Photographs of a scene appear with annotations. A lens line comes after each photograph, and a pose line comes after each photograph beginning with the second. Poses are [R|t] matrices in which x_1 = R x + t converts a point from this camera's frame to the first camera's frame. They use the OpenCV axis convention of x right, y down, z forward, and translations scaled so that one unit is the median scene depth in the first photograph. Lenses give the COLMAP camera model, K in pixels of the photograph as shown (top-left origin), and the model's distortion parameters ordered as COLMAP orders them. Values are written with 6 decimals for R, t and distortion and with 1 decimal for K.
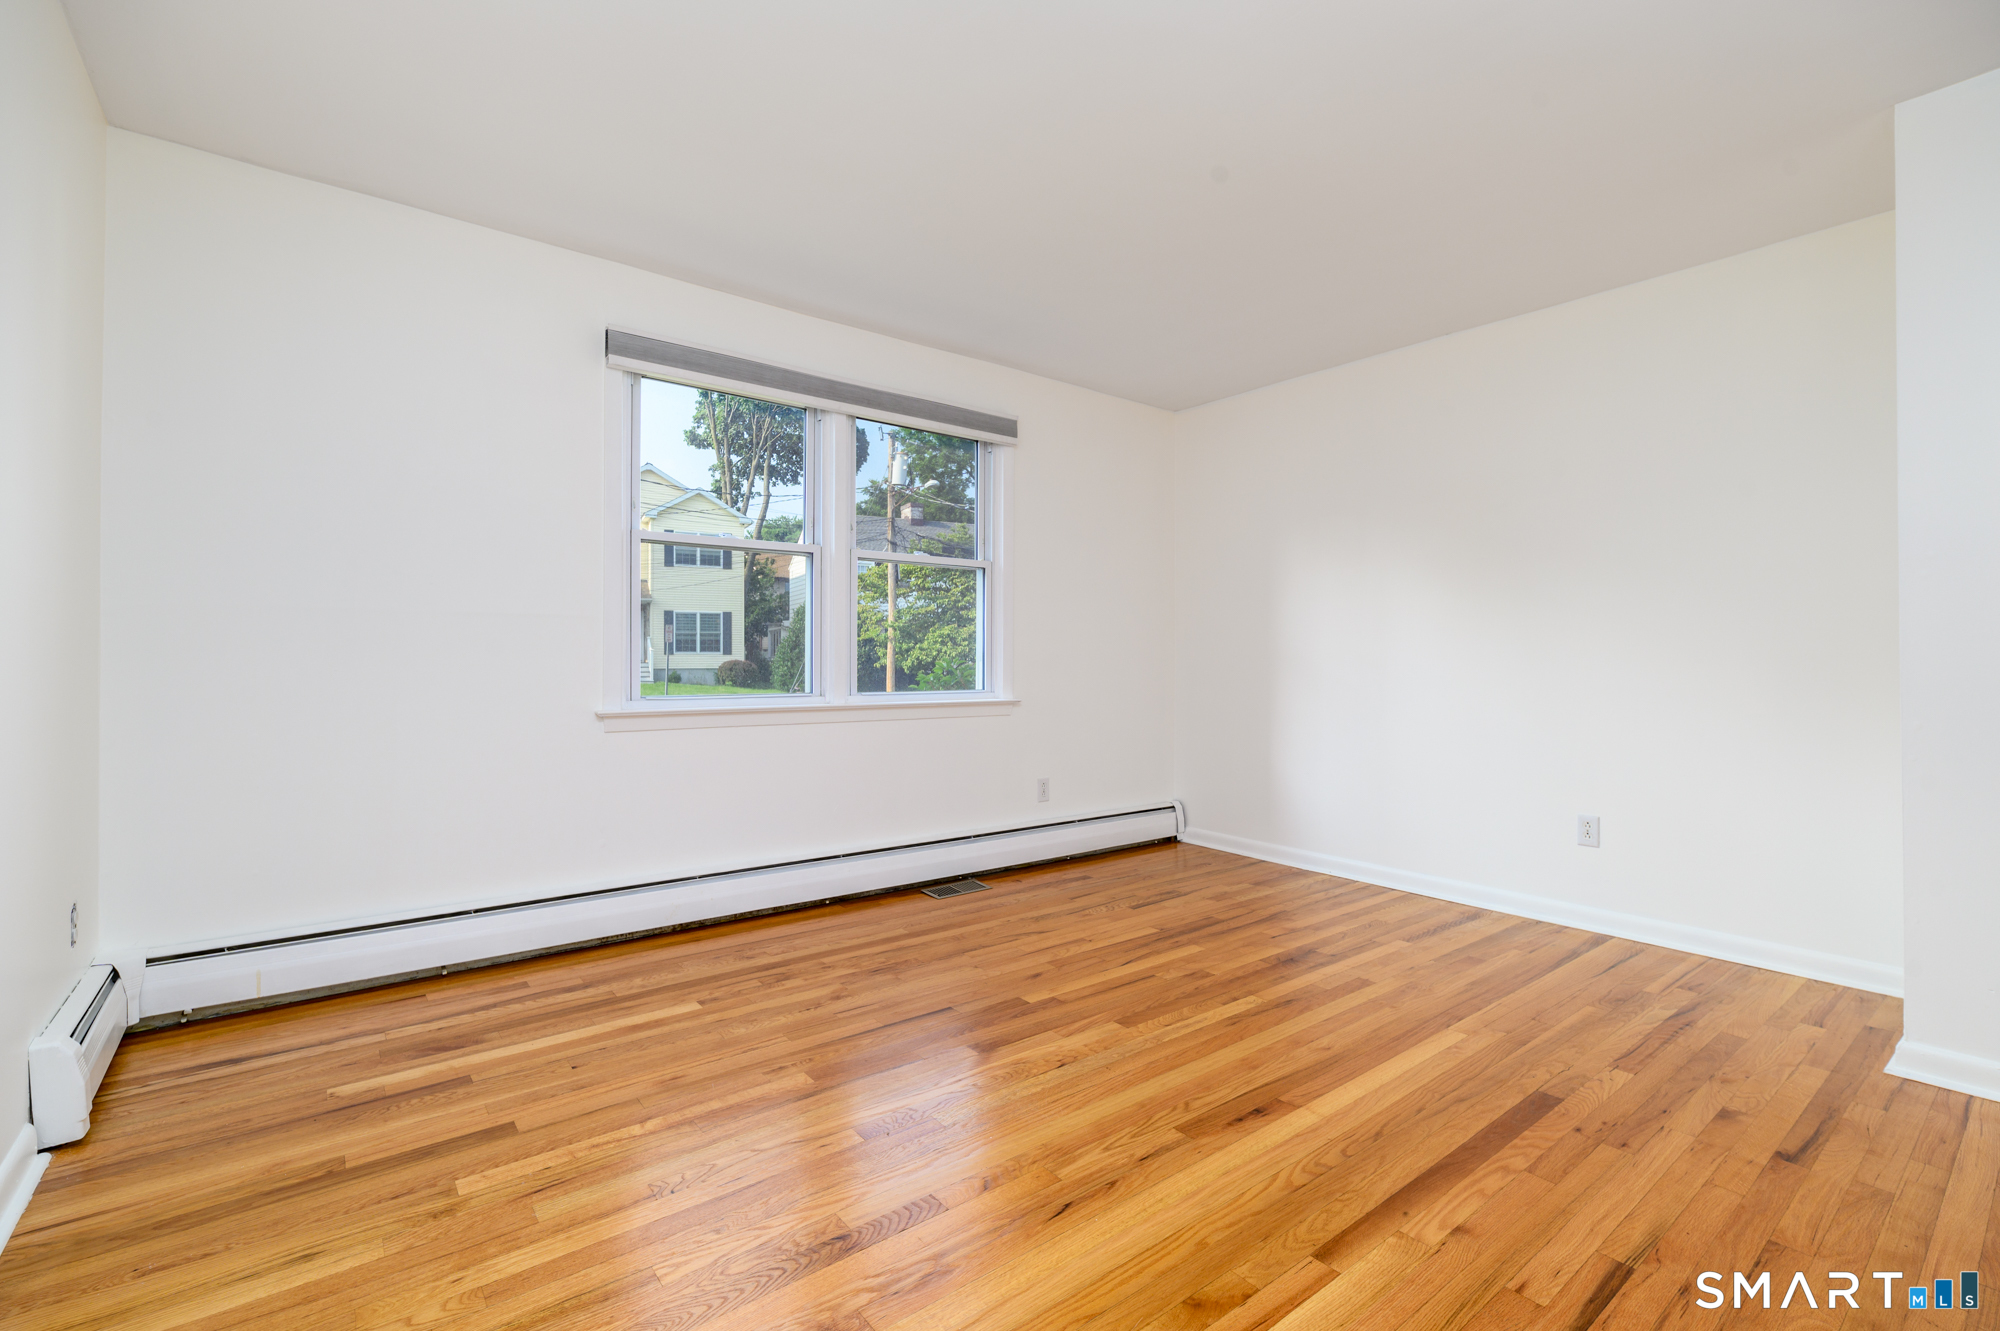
lens RADIAL K [[882.3, 0, 992.0], [0, 882.3, 661.5], [0, 0, 1]] dist [-0.002168, -0.000736]
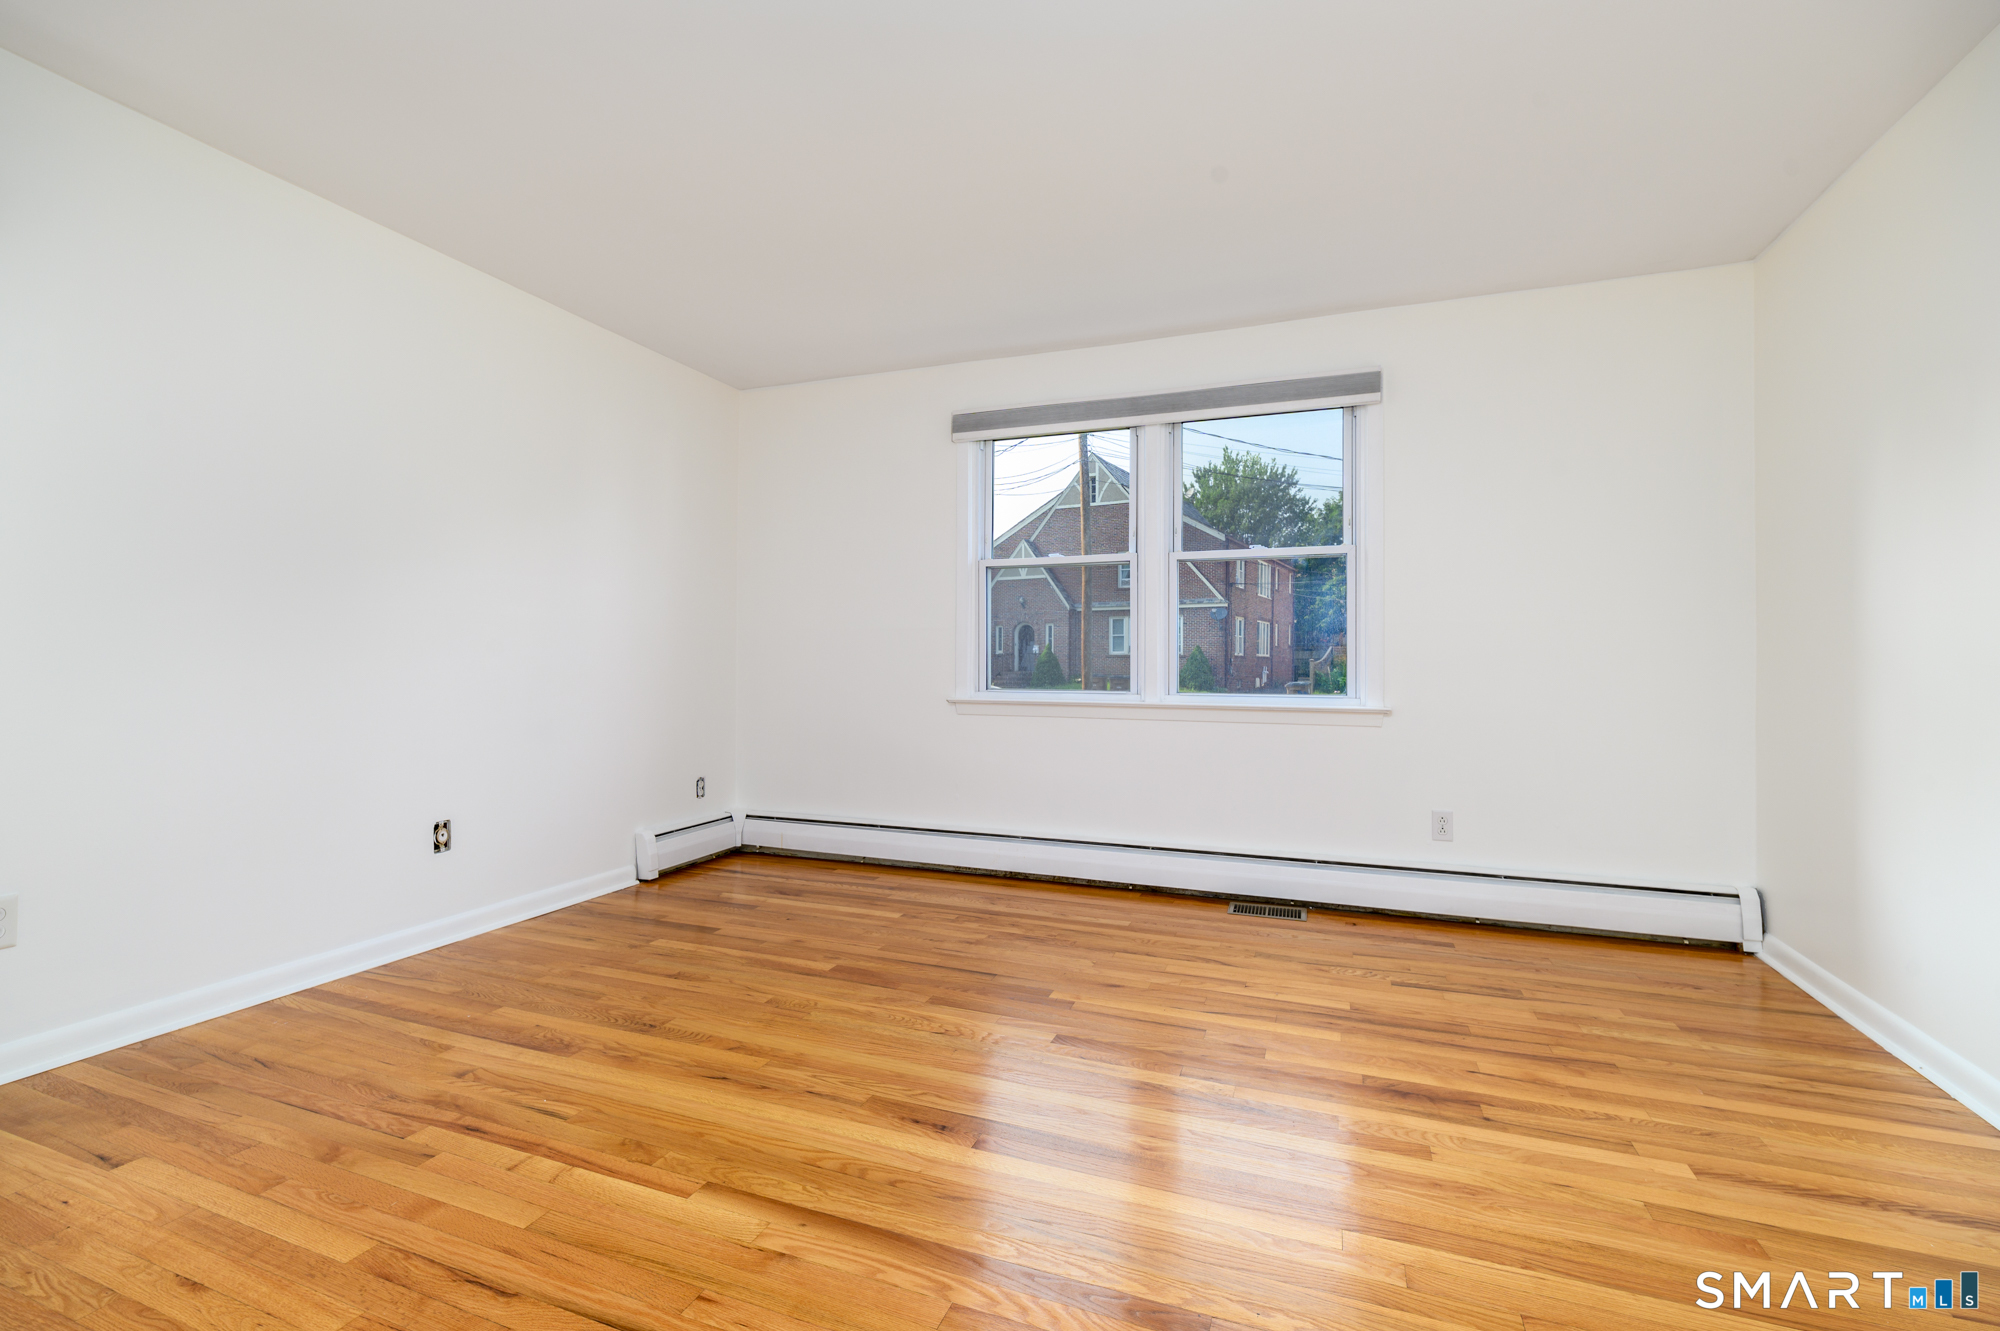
lens RADIAL K [[882.3, 0, 993.0], [0, 882.3, 660.0], [0, 0, 1]] dist [-0.002168, -0.000736]
pose [[0.510671, -0.002281, -0.859773, 0.737320], [-0.003360, 0.999984, -0.004649, 0.003854], [0.859769, 0.005263, 0.510655, 0.354953]]
